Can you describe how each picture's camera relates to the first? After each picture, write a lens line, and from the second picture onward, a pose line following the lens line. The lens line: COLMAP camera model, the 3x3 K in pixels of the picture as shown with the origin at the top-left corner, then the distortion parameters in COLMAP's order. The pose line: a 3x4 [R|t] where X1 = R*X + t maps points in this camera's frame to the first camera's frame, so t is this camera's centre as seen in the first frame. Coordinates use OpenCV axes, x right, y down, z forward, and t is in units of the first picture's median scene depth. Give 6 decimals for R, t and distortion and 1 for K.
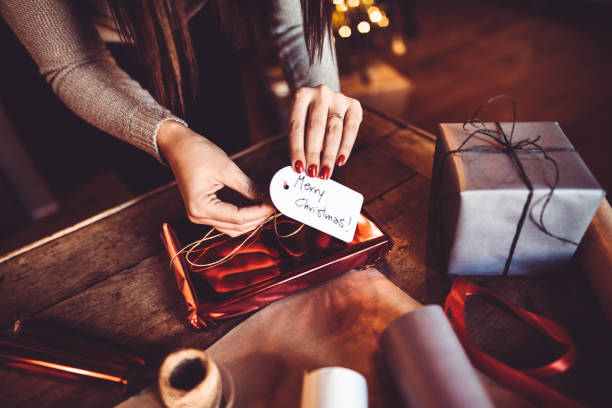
lens RADIAL K [[435.3, 0, 306.0], [0, 435.3, 204.0], [0, 0, 1]] dist [-0.019810, 0.001154]
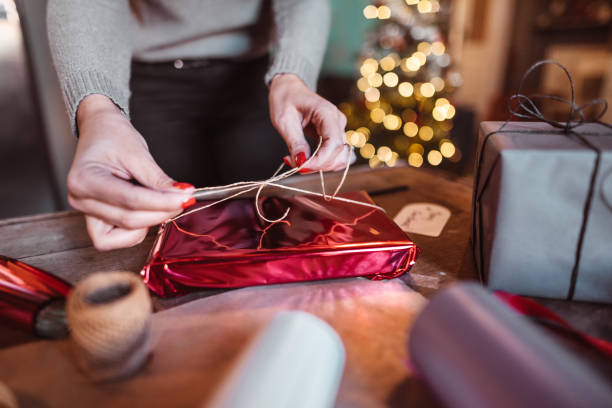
lens RADIAL K [[431.8, 0, 301.0], [0, 431.8, 203.8], [0, 0, 1]] dist [-0.009679, 0.001215]
pose [[0.975710, 0.109933, -0.189485, 0.129671], [-0.167797, 0.931118, -0.323828, 0.308352], [0.140834, 0.347757, 0.926947, 0.203643]]
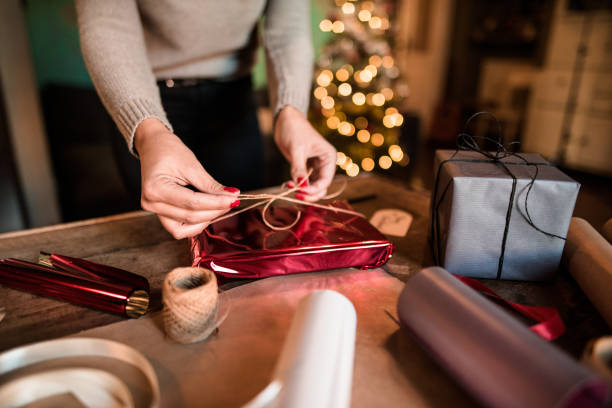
lens RADIAL K [[435.3, 0, 306.0], [0, 435.3, 204.0], [0, 0, 1]] dist [-0.019810, 0.001154]
pose [[0.992905, 0.103632, -0.058304, 0.036648], [-0.117378, 0.932625, -0.341223, 0.388222], [0.019014, 0.345646, 0.938172, -0.049381]]
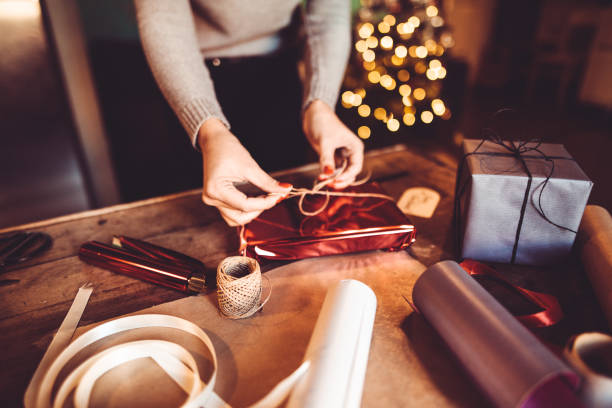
lens RADIAL K [[435.3, 0, 306.0], [0, 435.3, 204.0], [0, 0, 1]] dist [-0.019810, 0.001154]
pose [[0.983122, 0.117898, -0.139898, 0.057920], [-0.145599, 0.967216, -0.208071, 0.314737], [0.110781, 0.224928, 0.968057, -0.200301]]
